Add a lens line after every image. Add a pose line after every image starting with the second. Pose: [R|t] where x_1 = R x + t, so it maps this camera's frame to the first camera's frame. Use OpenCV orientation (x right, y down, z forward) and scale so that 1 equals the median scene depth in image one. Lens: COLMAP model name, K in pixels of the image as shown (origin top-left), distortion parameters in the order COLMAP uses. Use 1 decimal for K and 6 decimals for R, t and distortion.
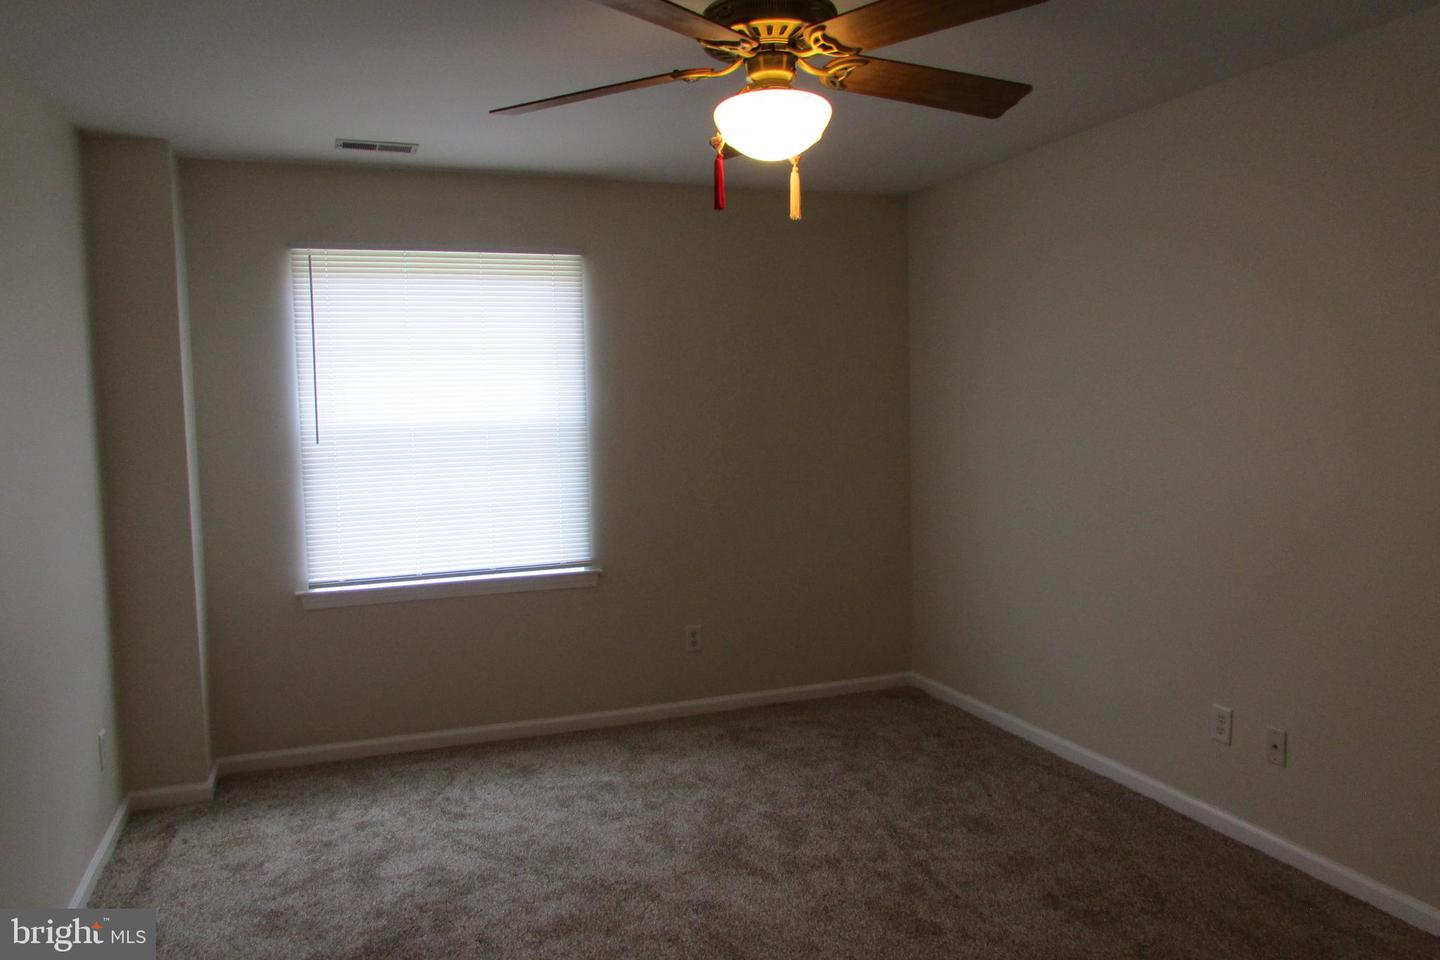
lens RADIAL K [[1019.6, 0, 711.7], [0, 1019.6, 483.0], [0, 0, 1]] dist [-0.034070, -0.001120]
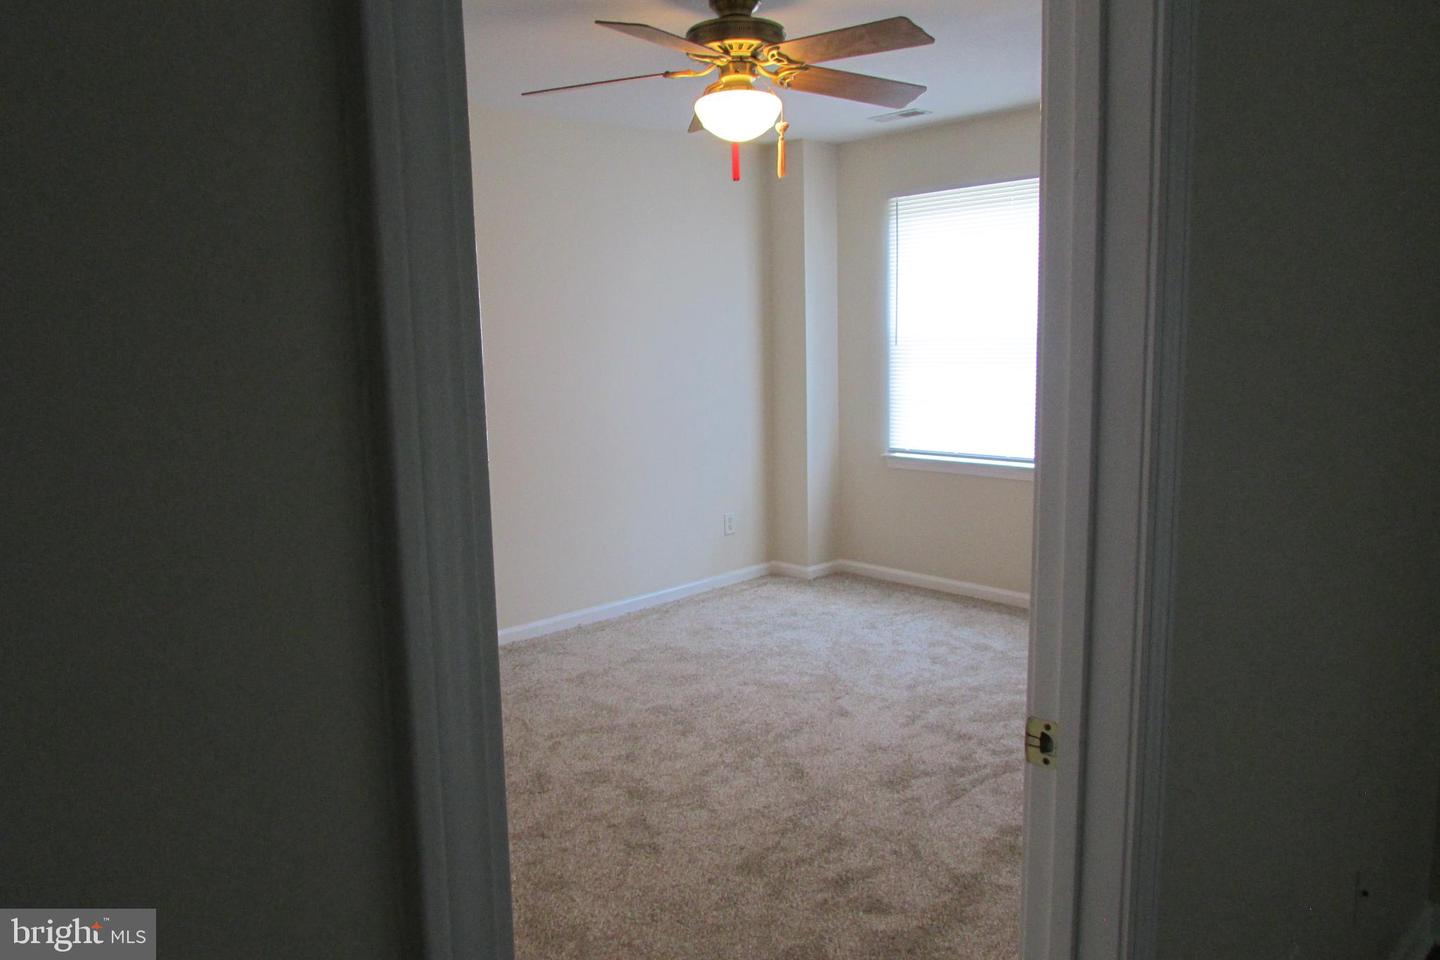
lens RADIAL K [[1019.6, 0, 712.9], [0, 1019.6, 483.2], [0, 0, 1]] dist [-0.034070, -0.001120]
pose [[0.393111, 0.147672, -0.907555, 0.814100], [-0.057251, 0.989035, 0.136132, -0.029005], [0.917707, -0.001556, 0.397255, 0.259132]]
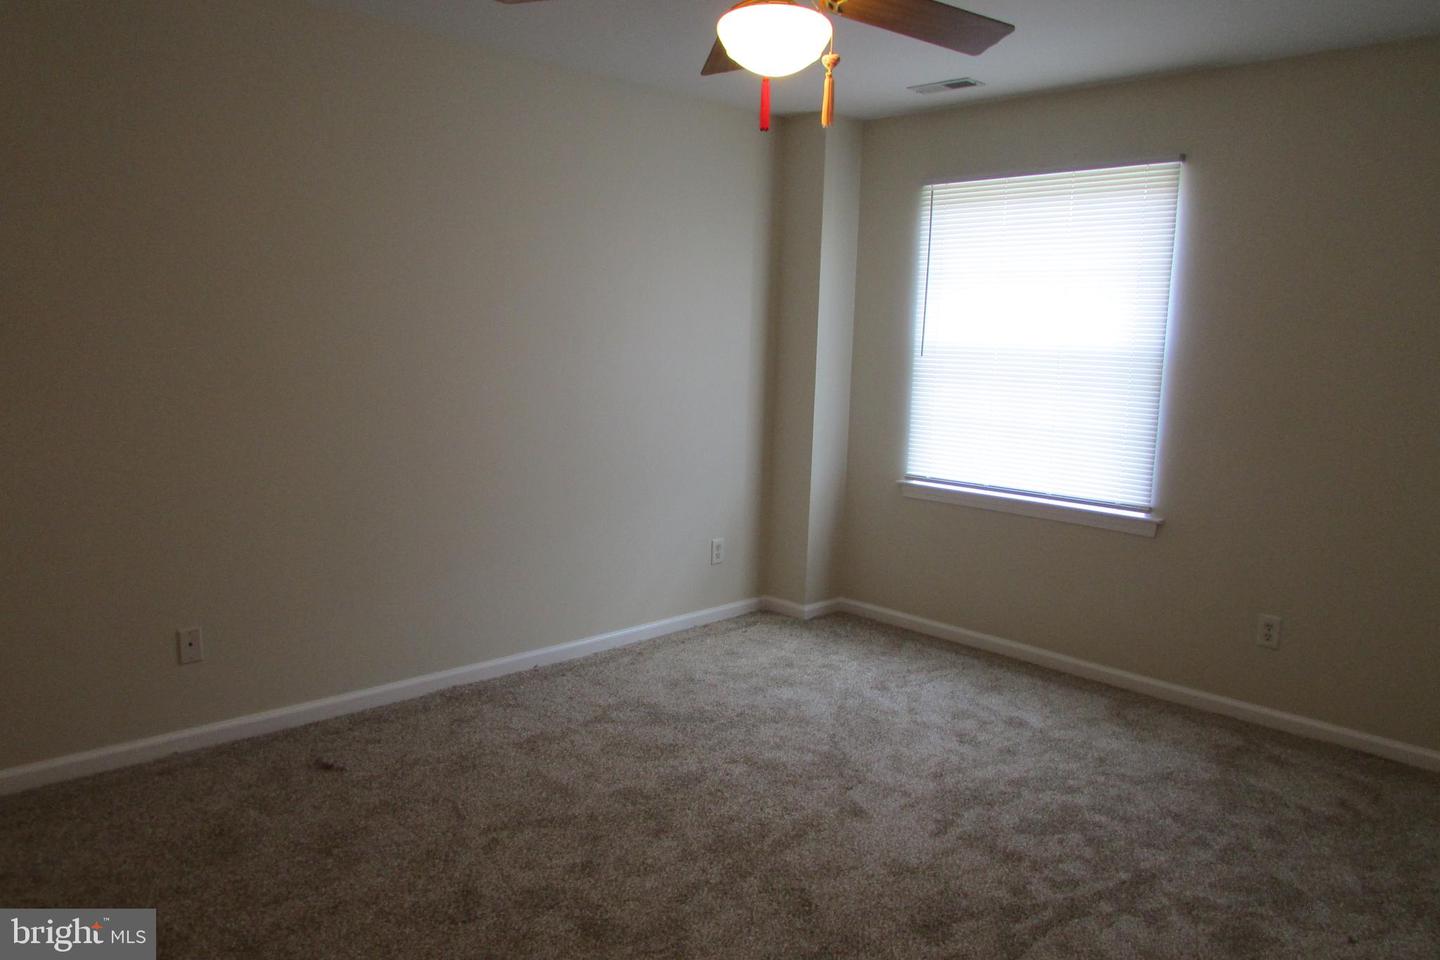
lens RADIAL K [[1019.6, 0, 712.8], [0, 1019.6, 480.3], [0, 0, 1]] dist [-0.034070, -0.001120]
pose [[0.407323, 0.165009, -0.898254, 0.619473], [-0.111869, 0.985151, 0.130244, -0.024896], [0.906407, 0.047435, 0.419734, 0.323118]]
